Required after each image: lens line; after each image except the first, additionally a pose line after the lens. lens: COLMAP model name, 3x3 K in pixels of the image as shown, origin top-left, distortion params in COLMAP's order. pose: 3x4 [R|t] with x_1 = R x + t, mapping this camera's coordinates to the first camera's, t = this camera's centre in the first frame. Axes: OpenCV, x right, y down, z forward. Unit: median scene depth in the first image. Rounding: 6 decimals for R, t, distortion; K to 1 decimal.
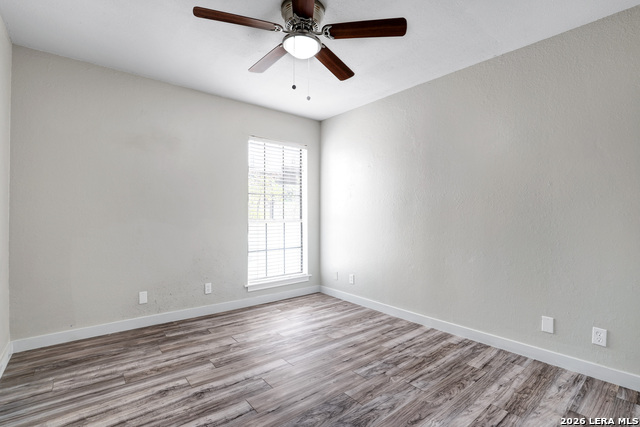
lens RADIAL K [[299.5, 0, 320.0], [0, 299.5, 213.5], [0, 0, 1]] dist [-0.034397, 0.000357]
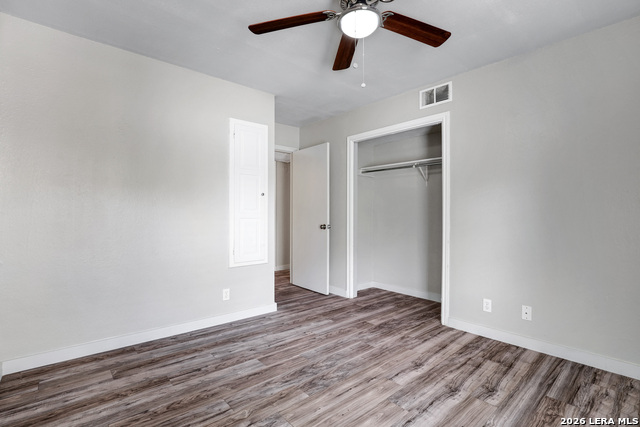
lens RADIAL K [[299.5, 0, 320.0], [0, 299.5, 213.5], [0, 0, 1]] dist [-0.034397, 0.000357]
pose [[-0.999323, -0.008349, -0.035841, 0.085766], [-0.008291, 0.999964, -0.001761, 0.017144], [0.035855, -0.001463, -0.999356, 1.970408]]
